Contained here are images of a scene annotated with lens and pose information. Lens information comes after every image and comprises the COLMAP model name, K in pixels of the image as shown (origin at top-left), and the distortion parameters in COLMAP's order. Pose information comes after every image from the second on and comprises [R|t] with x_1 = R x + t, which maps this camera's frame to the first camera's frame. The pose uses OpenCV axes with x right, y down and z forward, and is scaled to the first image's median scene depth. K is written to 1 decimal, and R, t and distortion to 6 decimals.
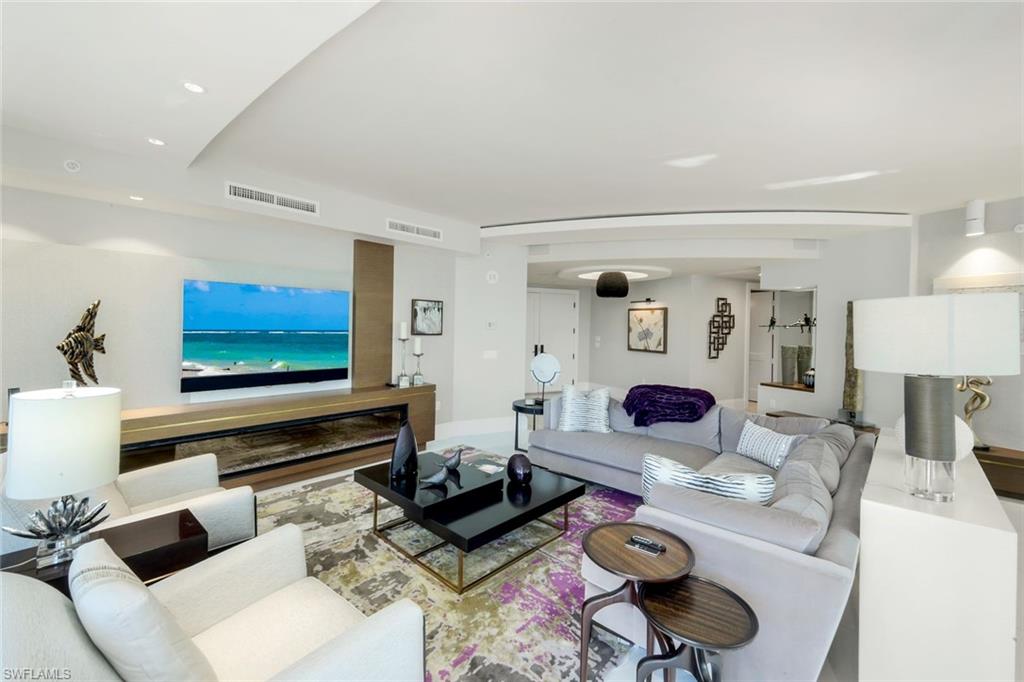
lens RADIAL K [[431.5, 0, 512.1], [0, 431.5, 337.0], [0, 0, 1]] dist [-0.000343, -0.000179]
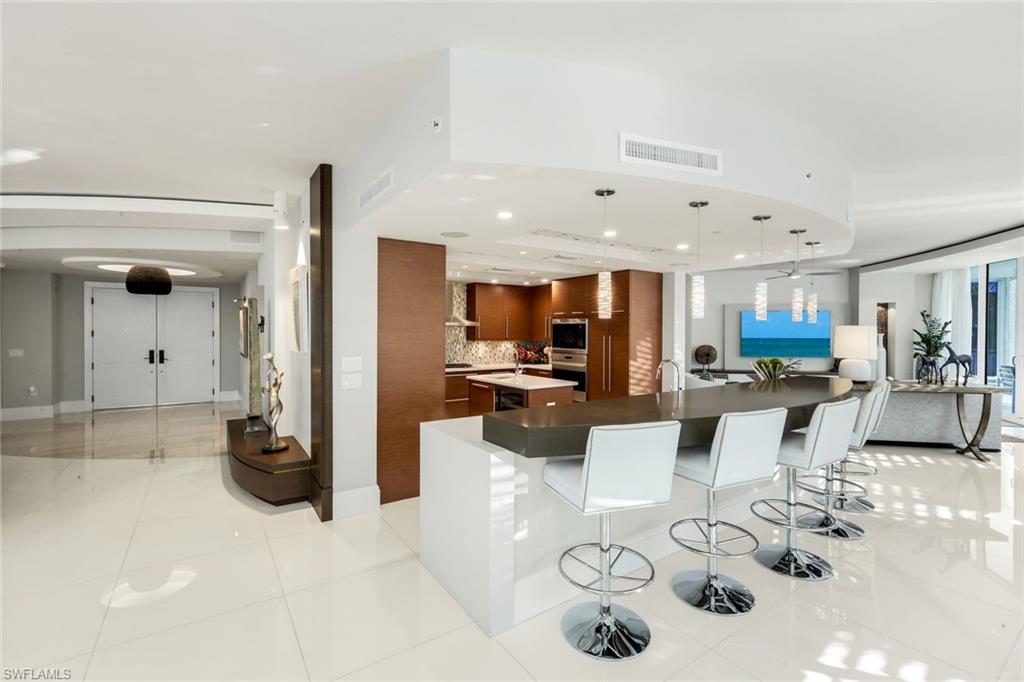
lens RADIAL K [[431.5, 0, 512.1], [0, 431.5, 337.0], [0, 0, 1]] dist [-0.000343, -0.000179]
pose [[0.984211, -0.015035, 0.176361, 1.096489], [0.017836, 0.999738, -0.014313, 0.026921], [-0.176099, 0.017233, 0.984222, 0.017110]]
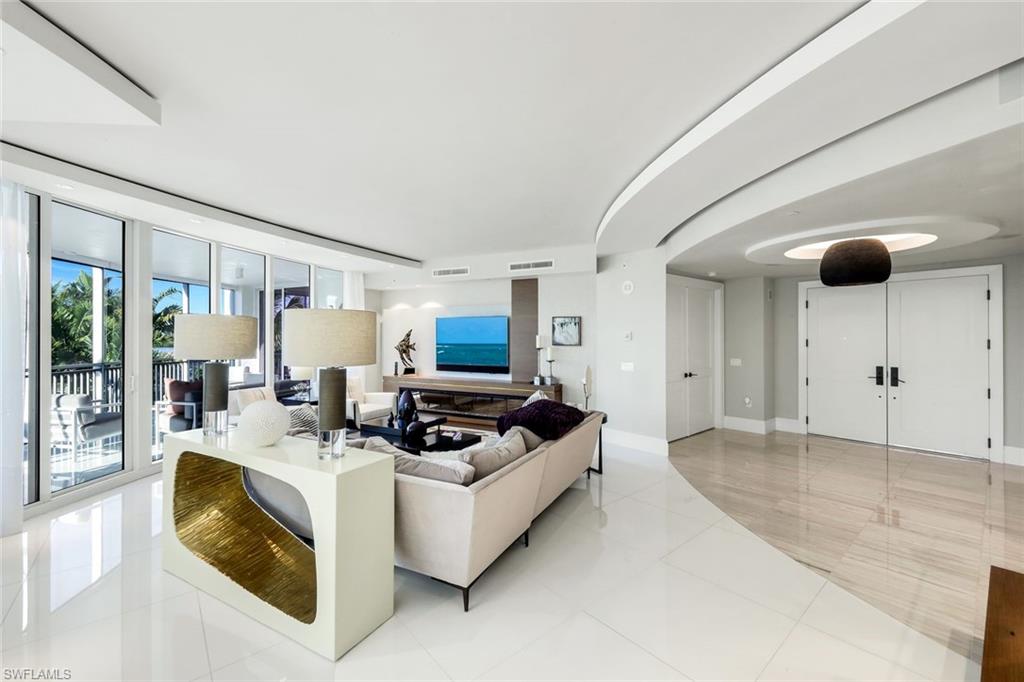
lens RADIAL K [[409.2, 0, 512.0], [0, 409.2, 341.0], [0, 0, 1]] dist [0.001188, 0.000201]
pose [[0.241483, -0.014750, -0.970293, 0.891274], [-0.026666, 0.999406, -0.021829, 0.011538], [0.970039, 0.031146, 0.240946, 0.593735]]
